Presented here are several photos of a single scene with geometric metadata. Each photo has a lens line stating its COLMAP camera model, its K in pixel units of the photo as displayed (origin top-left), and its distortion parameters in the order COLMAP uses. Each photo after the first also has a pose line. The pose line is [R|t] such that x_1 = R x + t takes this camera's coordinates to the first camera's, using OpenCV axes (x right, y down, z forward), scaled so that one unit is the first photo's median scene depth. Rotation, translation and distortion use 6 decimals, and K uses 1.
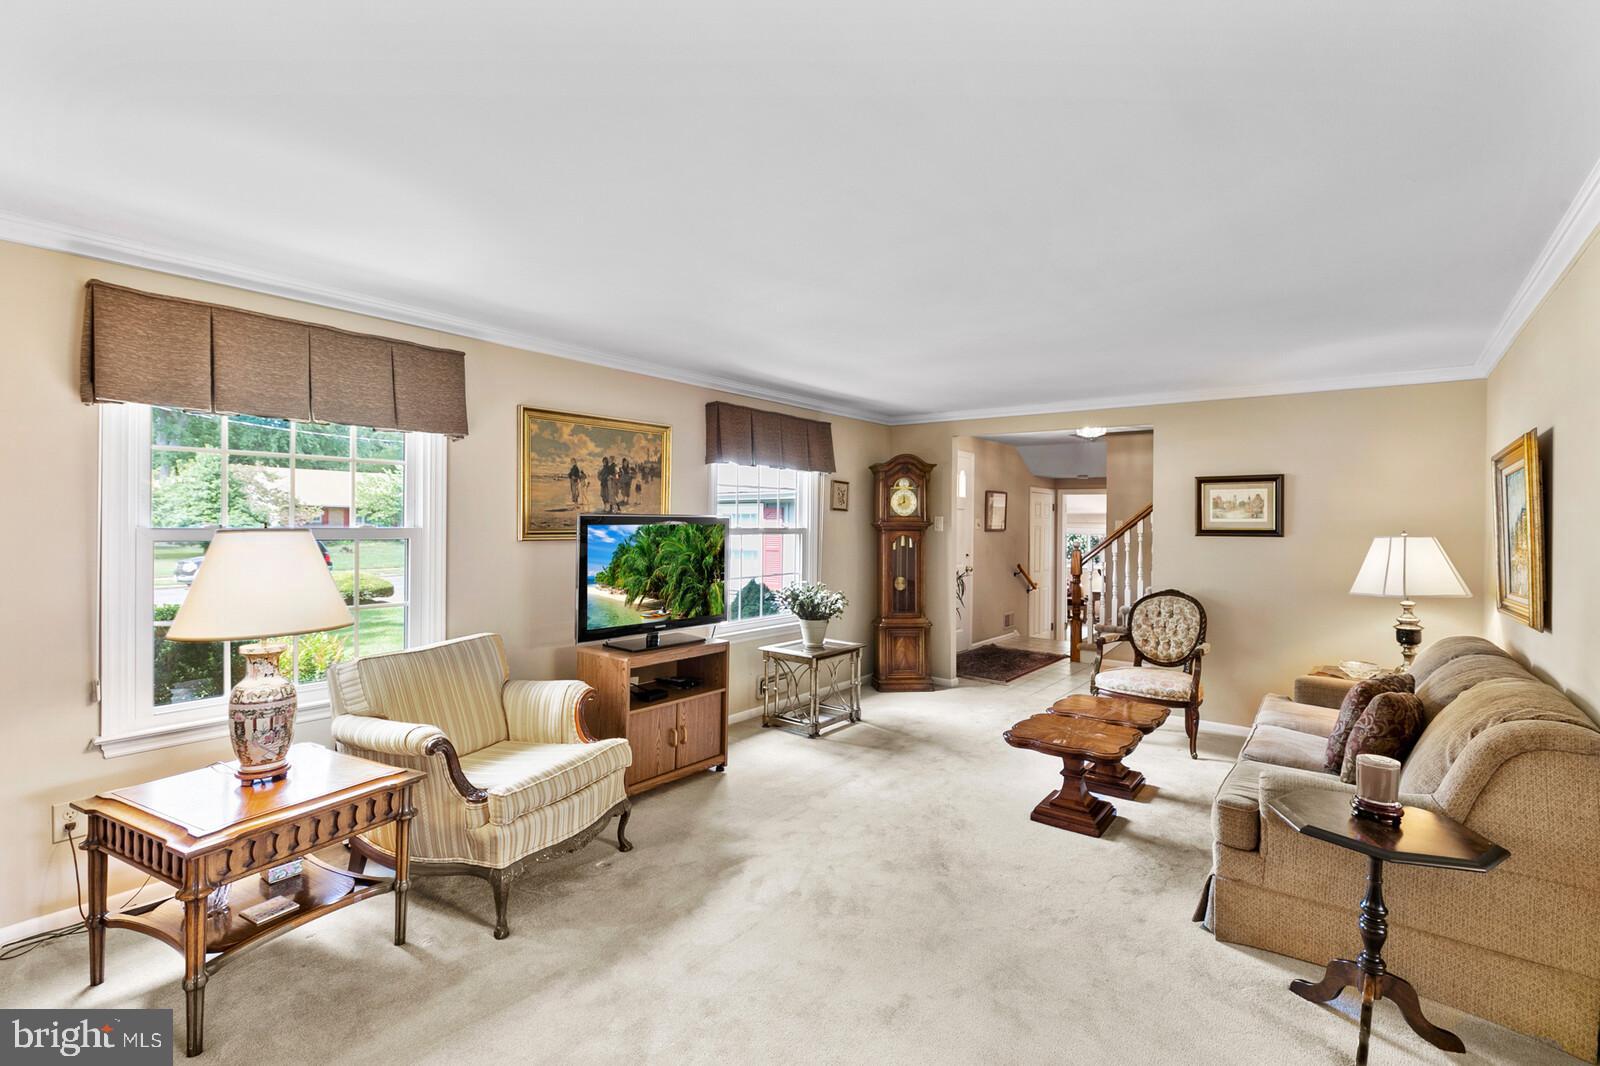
lens RADIAL K [[720.3, 0, 792.0], [0, 720.3, 526.9], [0, 0, 1]] dist [0.010964, -0.000093]
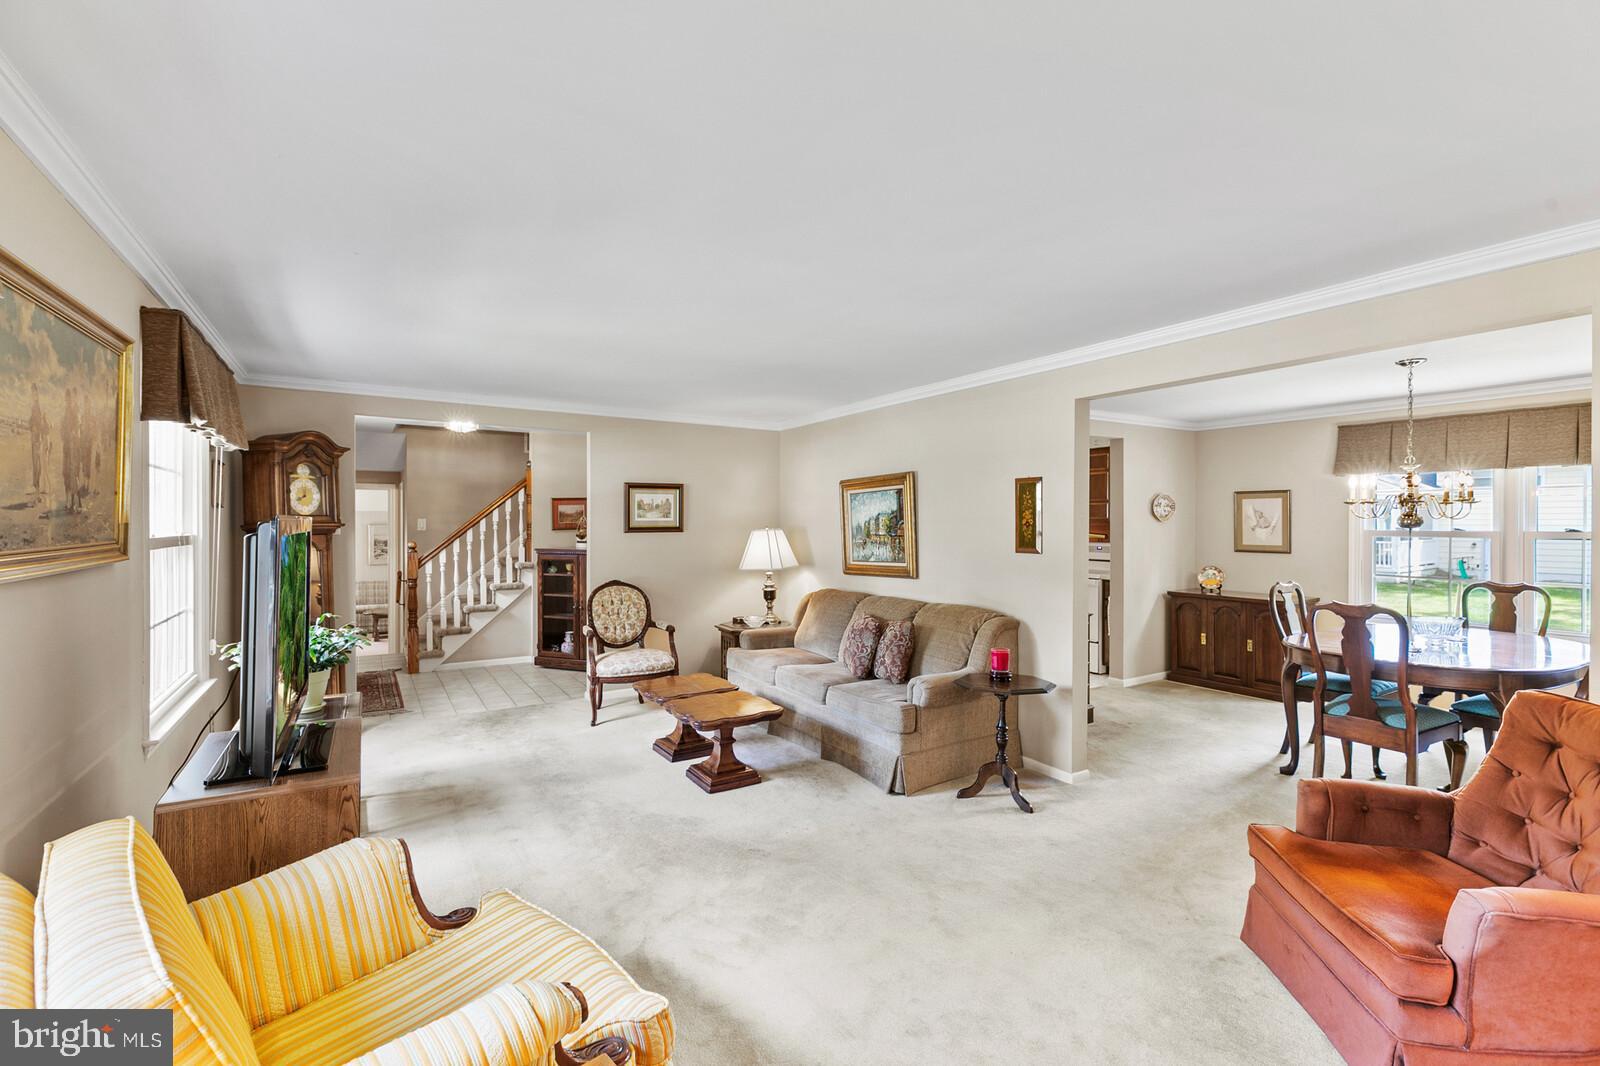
lens RADIAL K [[720.3, 0, 797.9], [0, 720.3, 524.4], [0, 0, 1]] dist [0.010964, -0.000093]
pose [[0.336034, -0.012411, 0.941768, -0.471024], [0.009785, 0.999905, 0.009686, -0.010071], [-0.941799, 0.005961, 0.336123, 0.362815]]
